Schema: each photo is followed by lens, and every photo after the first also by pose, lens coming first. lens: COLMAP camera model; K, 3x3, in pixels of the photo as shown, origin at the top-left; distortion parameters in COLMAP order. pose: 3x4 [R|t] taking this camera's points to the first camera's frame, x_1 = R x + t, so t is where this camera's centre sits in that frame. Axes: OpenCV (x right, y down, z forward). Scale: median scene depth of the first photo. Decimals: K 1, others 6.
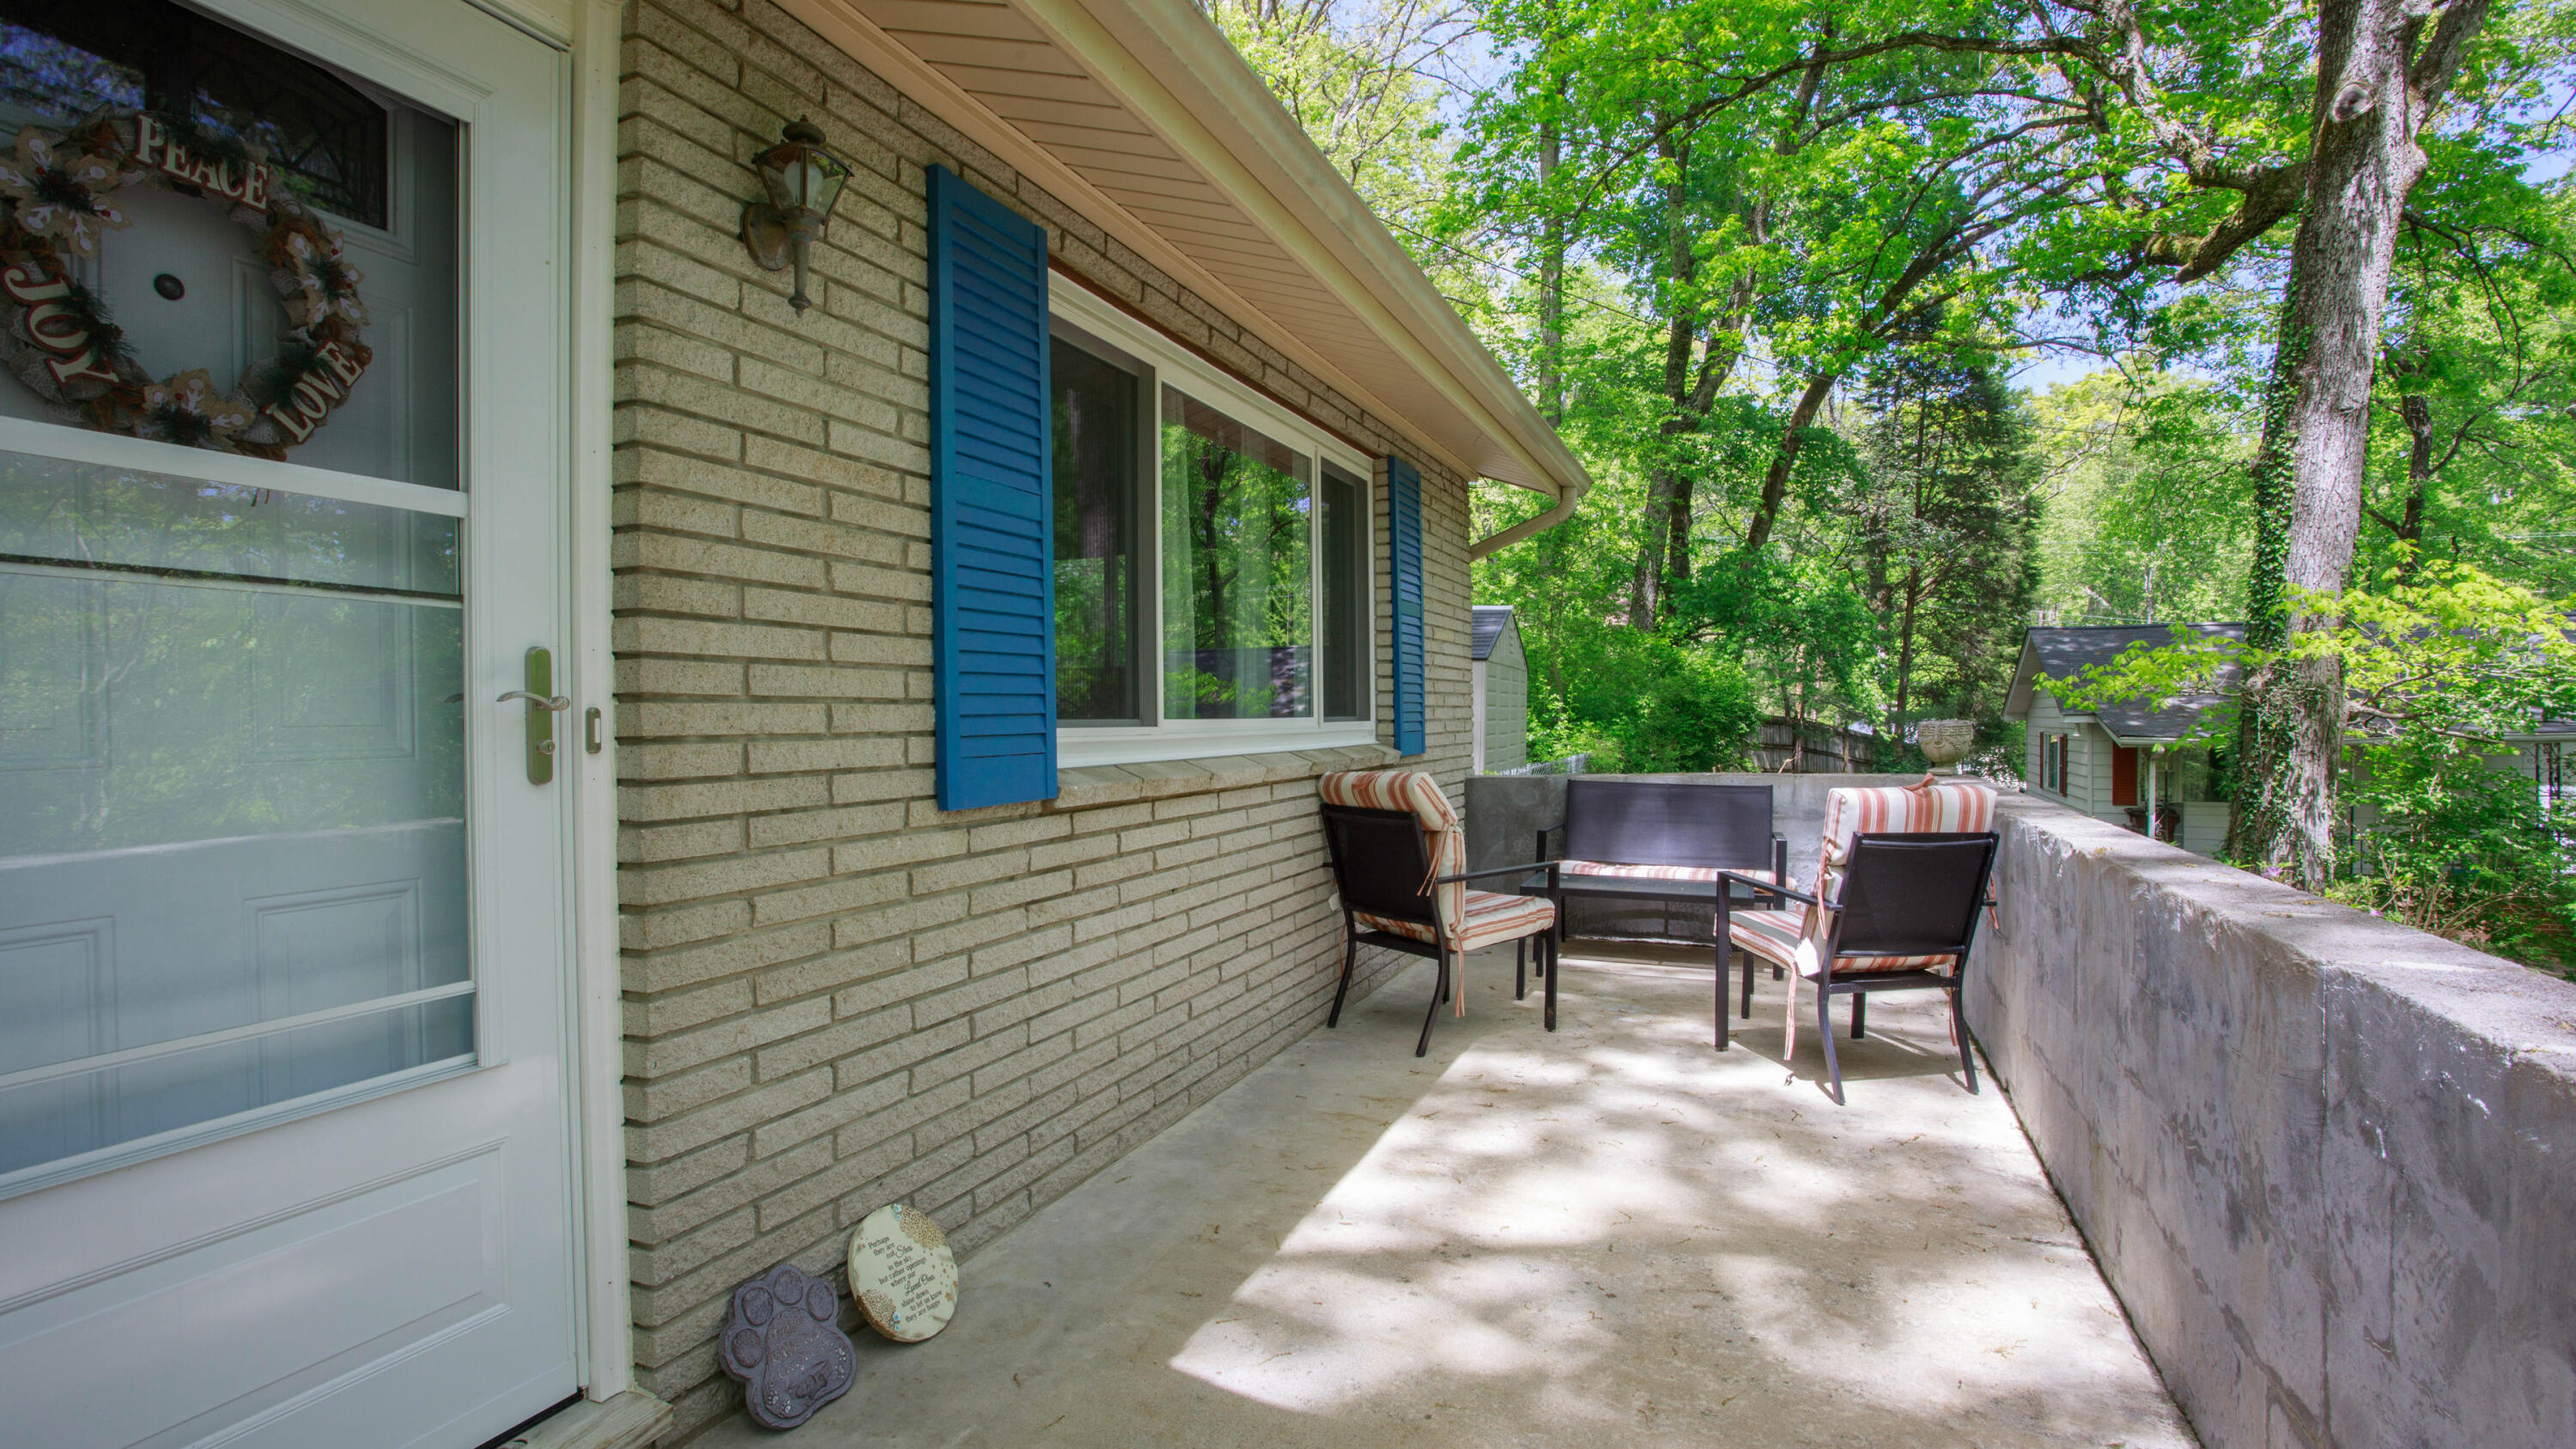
lens RADIAL K [[1240.3, 0, 1288.0], [0, 1240.3, 724.5], [0, 0, 1]] dist [-0.031257, 0.000181]
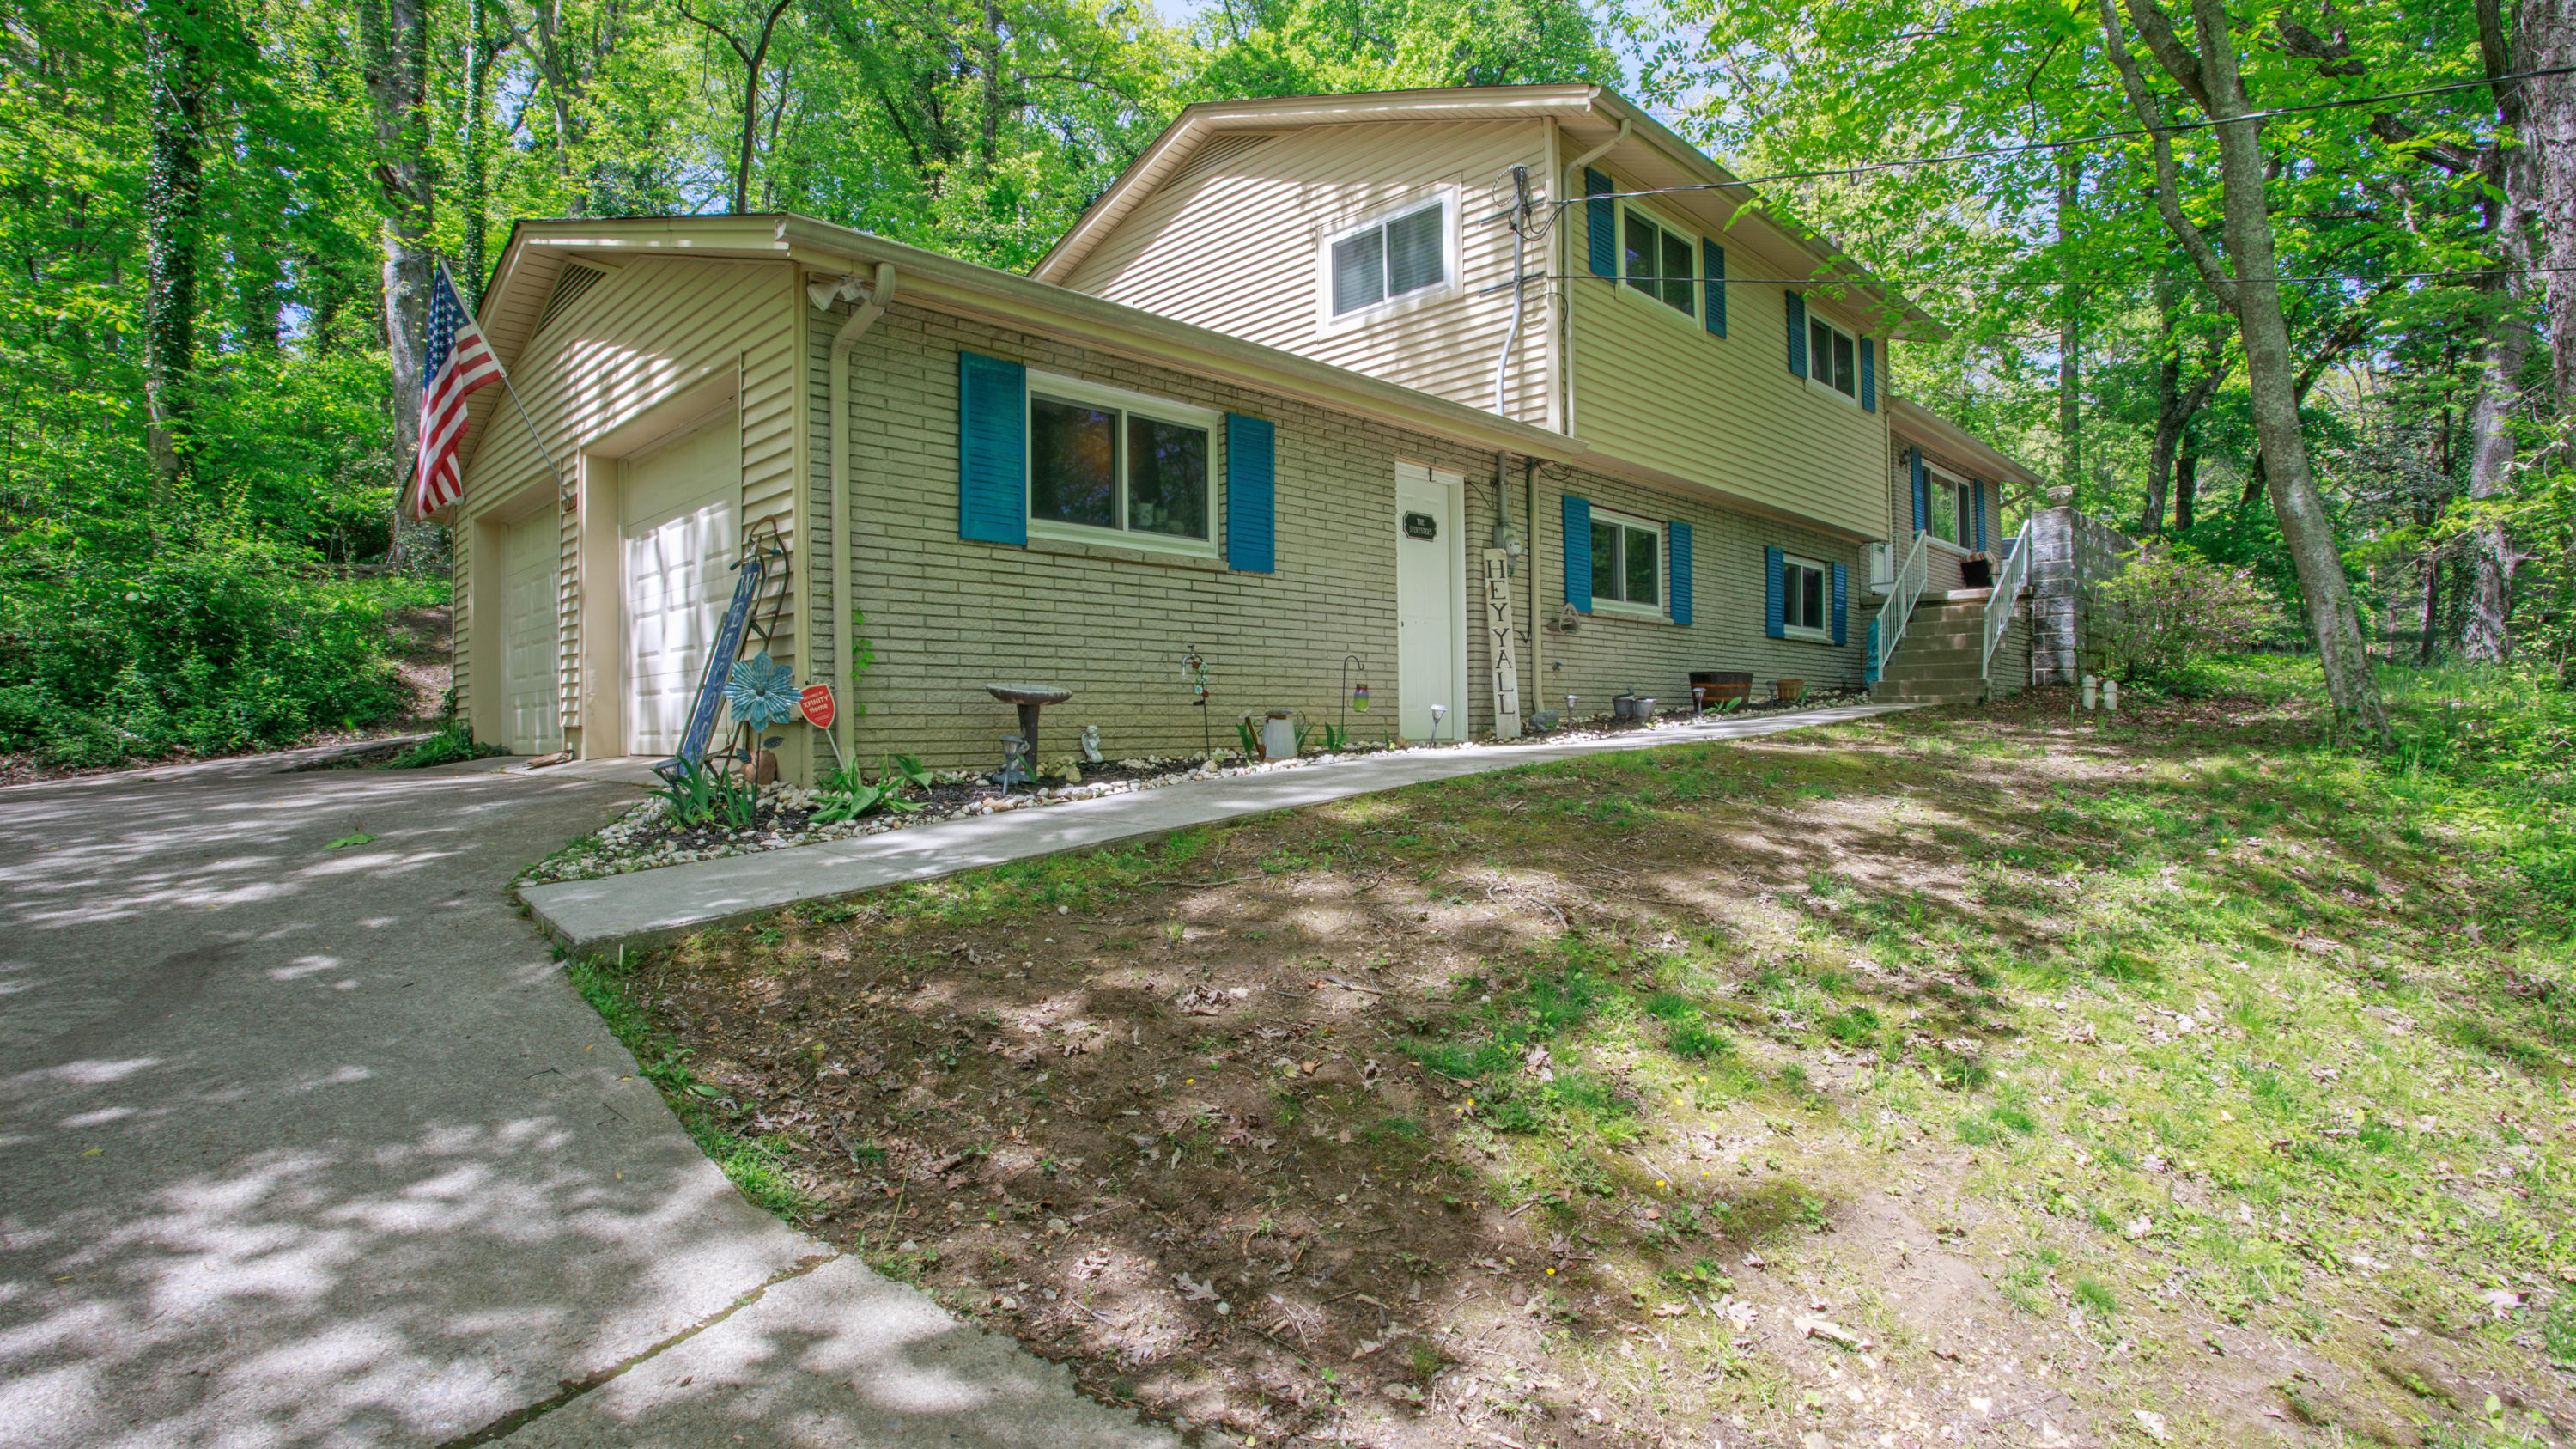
lens RADIAL K [[1240.3, 0, 1288.0], [0, 1240.3, 724.5], [0, 0, 1]] dist [-0.031257, 0.000181]
pose [[0.916181, 0.000342, -0.400764, -0.347730], [-0.004558, 0.999944, -0.009566, 0.591802], [0.400738, 0.010590, 0.916132, -3.342420]]
